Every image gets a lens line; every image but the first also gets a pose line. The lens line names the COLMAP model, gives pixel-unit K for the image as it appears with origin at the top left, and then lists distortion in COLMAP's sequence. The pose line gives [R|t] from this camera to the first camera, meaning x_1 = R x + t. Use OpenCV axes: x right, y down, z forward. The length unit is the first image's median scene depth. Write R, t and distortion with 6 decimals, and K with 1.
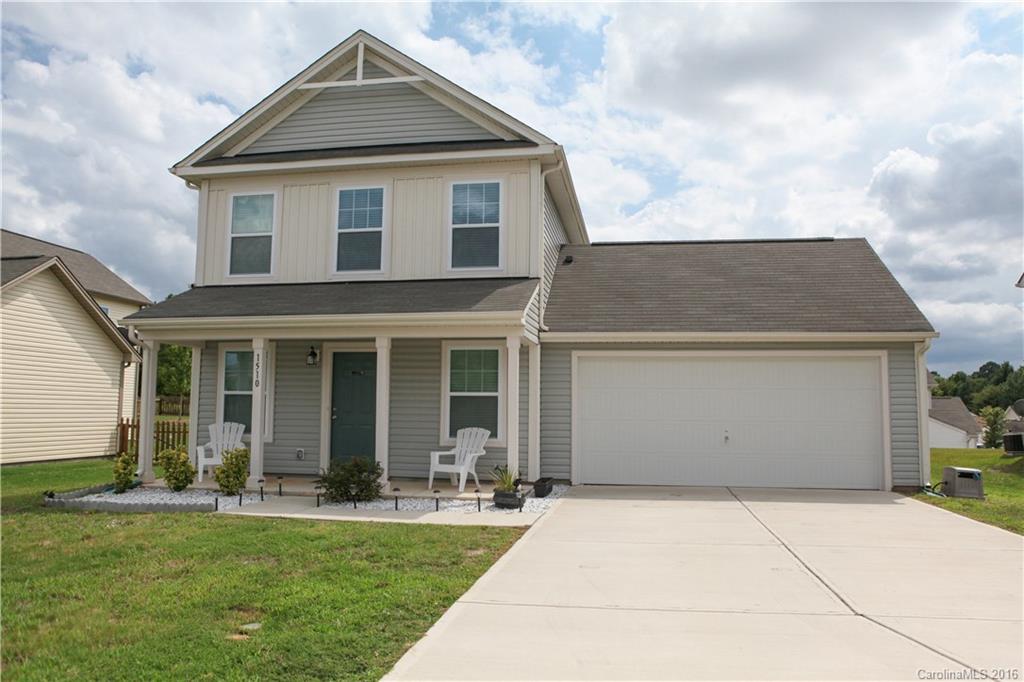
lens RADIAL K [[724.9, 0, 512.0], [0, 724.9, 341.0], [0, 0, 1]] dist [-0.068527, 0.000436]
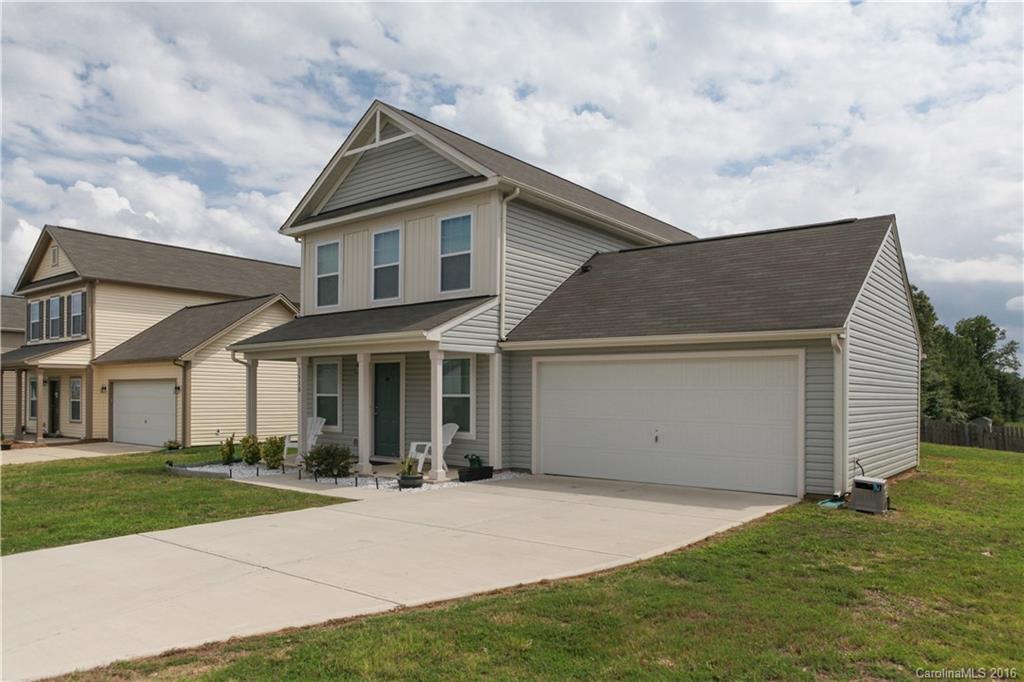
lens RADIAL K [[711.0, 0, 533.9], [0, 711.0, 396.7], [0, 0, 1]] dist [-0.033588, -0.000583]
pose [[0.884222, -0.003309, -0.467054, 0.600180], [0.047340, 0.995460, 0.082571, -0.016349], [0.464661, -0.095122, 0.880365, 0.012236]]
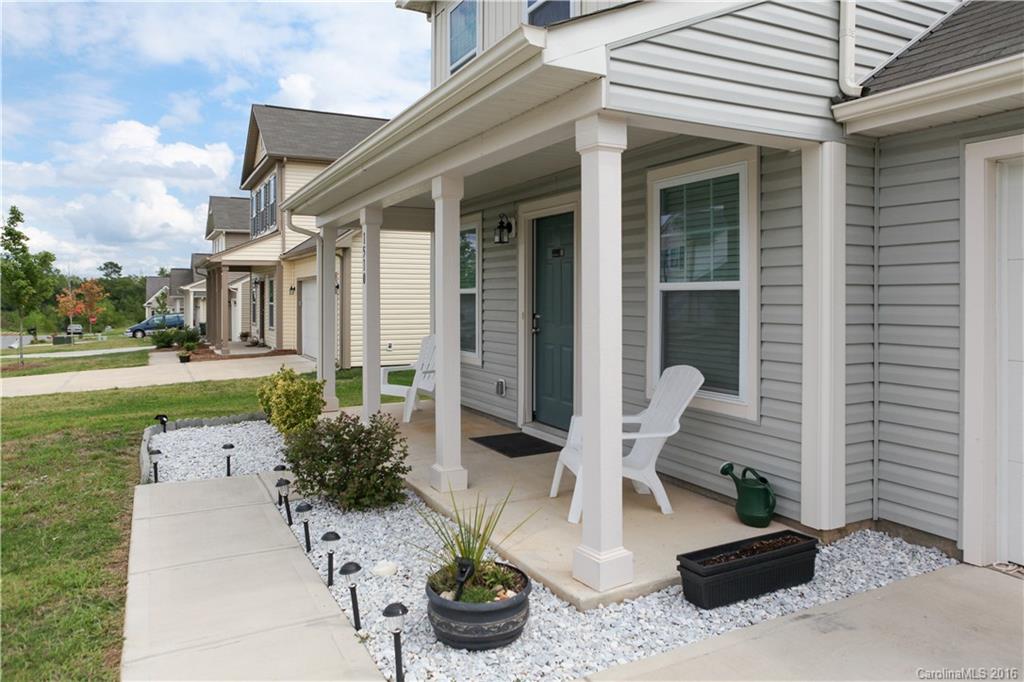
lens RADIAL K [[708.3, 0, 510.0], [0, 708.3, 302.6], [0, 0, 1]] dist [-0.033140, 0.000924]
pose [[0.591936, -0.003460, -0.805978, 0.209956], [0.081402, 0.995134, 0.055513, 0.049293], [0.801864, -0.098469, 0.589337, 0.643809]]
